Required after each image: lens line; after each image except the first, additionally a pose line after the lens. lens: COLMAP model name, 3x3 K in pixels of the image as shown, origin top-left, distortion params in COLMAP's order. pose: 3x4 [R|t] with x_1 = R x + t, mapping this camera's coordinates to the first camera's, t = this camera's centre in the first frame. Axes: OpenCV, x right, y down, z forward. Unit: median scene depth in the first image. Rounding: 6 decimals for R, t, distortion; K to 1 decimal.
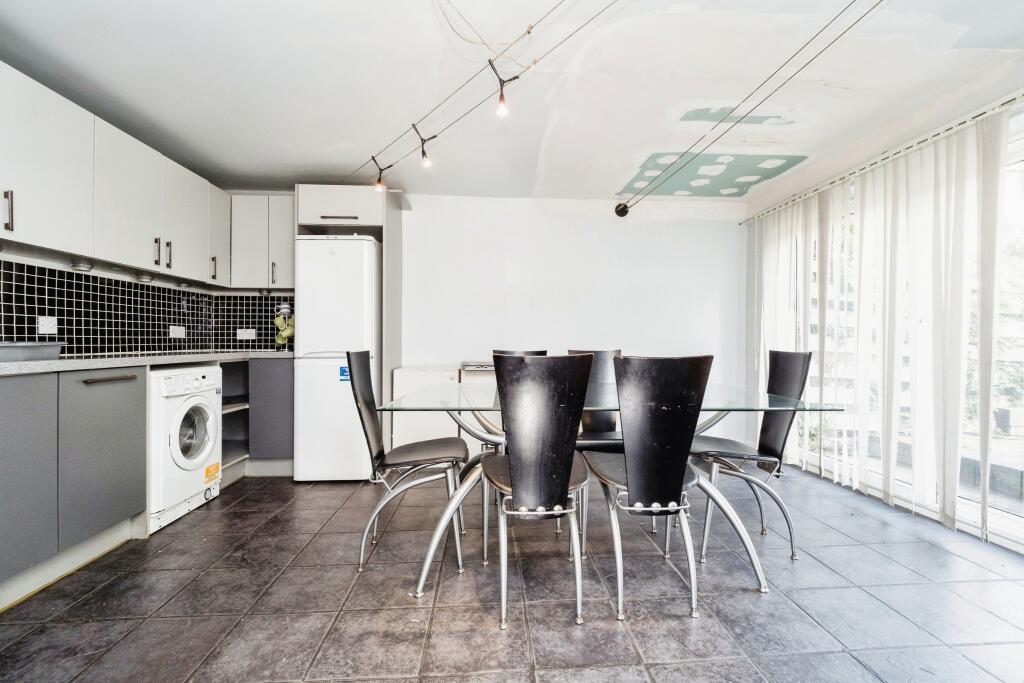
lens RADIAL K [[438.3, 0, 515.6], [0, 438.3, 343.4], [0, 0, 1]] dist [-0.001175, -0.000416]
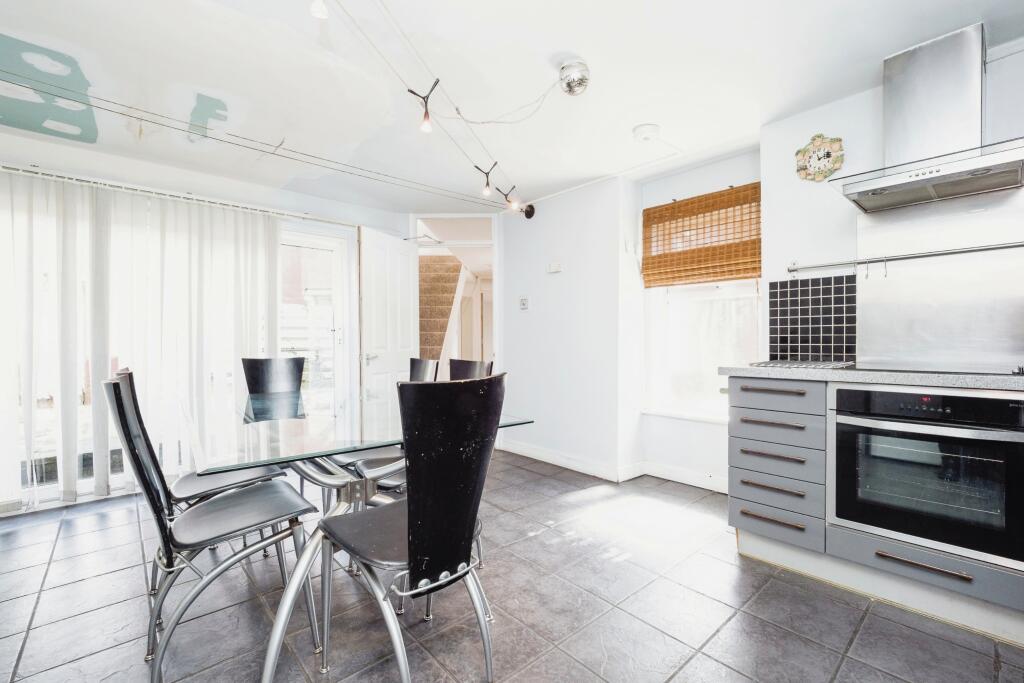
lens RADIAL K [[438.3, 0, 515.6], [0, 438.3, 343.4], [0, 0, 1]] dist [-0.001175, -0.000416]
pose [[-0.614928, -0.005182, 0.788566, -0.722028], [0.003344, 0.999952, 0.009179, -0.027937], [-0.788576, 0.008282, -0.614881, 1.095785]]
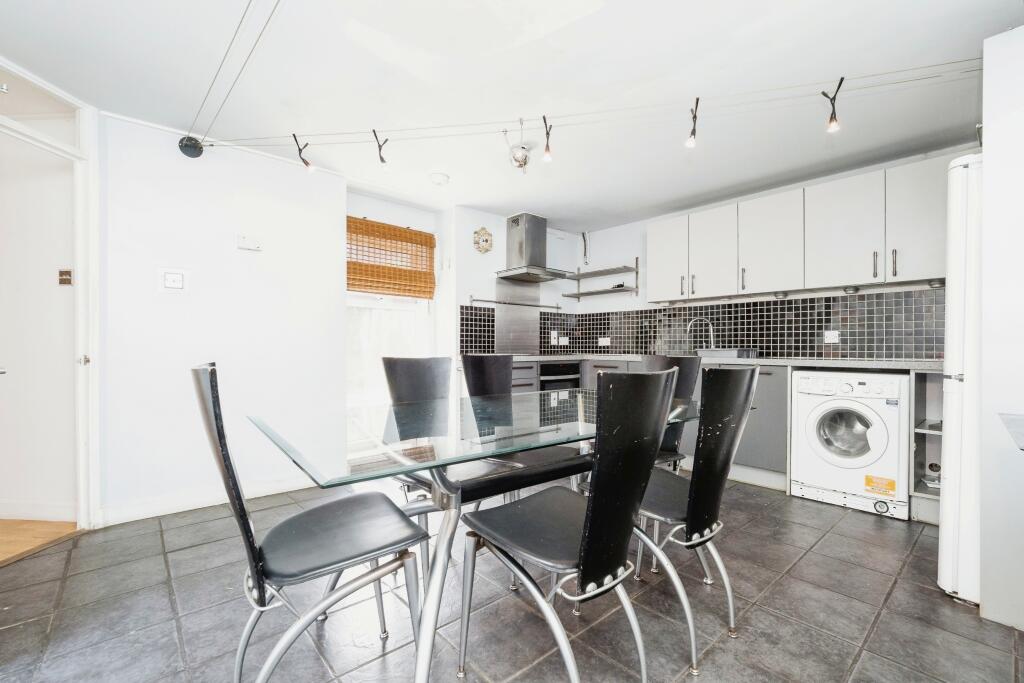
lens RADIAL K [[438.3, 0, 515.6], [0, 438.3, 343.4], [0, 0, 1]] dist [-0.001175, -0.000416]
pose [[-0.785027, -0.004472, -0.619446, 0.592718], [-0.002637, 0.999989, -0.003877, -0.012170], [0.619457, -0.001410, -0.785030, 1.406508]]
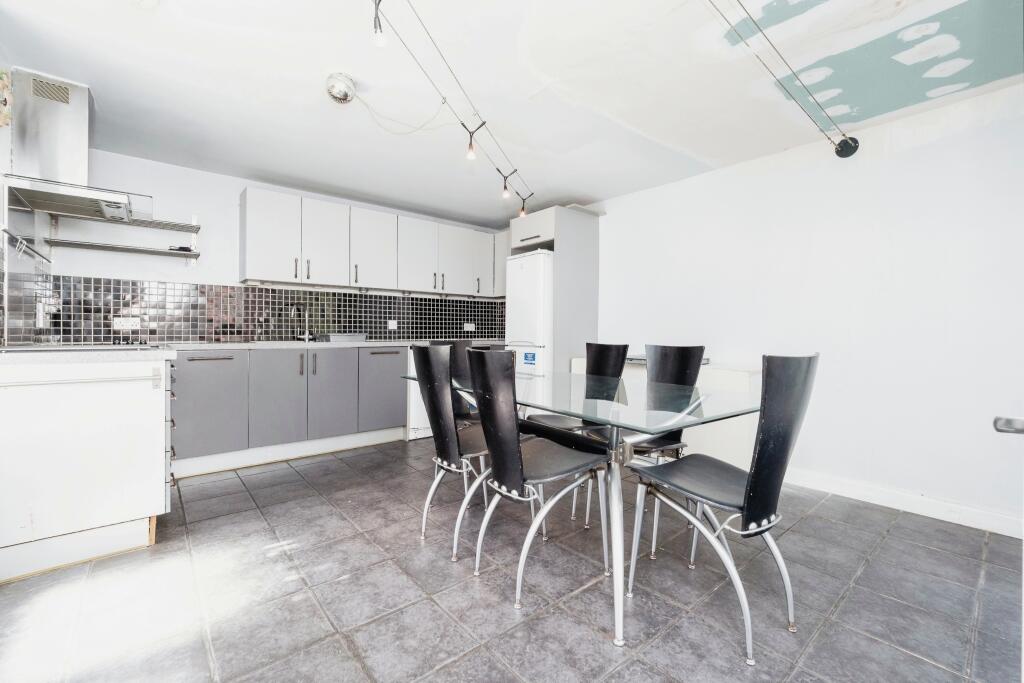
lens RADIAL K [[432.2, 0, 508.7], [0, 432.2, 331.4], [0, 0, 1]] dist [0.000888, 0.000191]
pose [[0.588760, 0.000402, -0.808308, 0.791520], [-0.005588, 0.999978, -0.003573, -0.006790], [0.808288, 0.006621, 0.588750, 0.254125]]
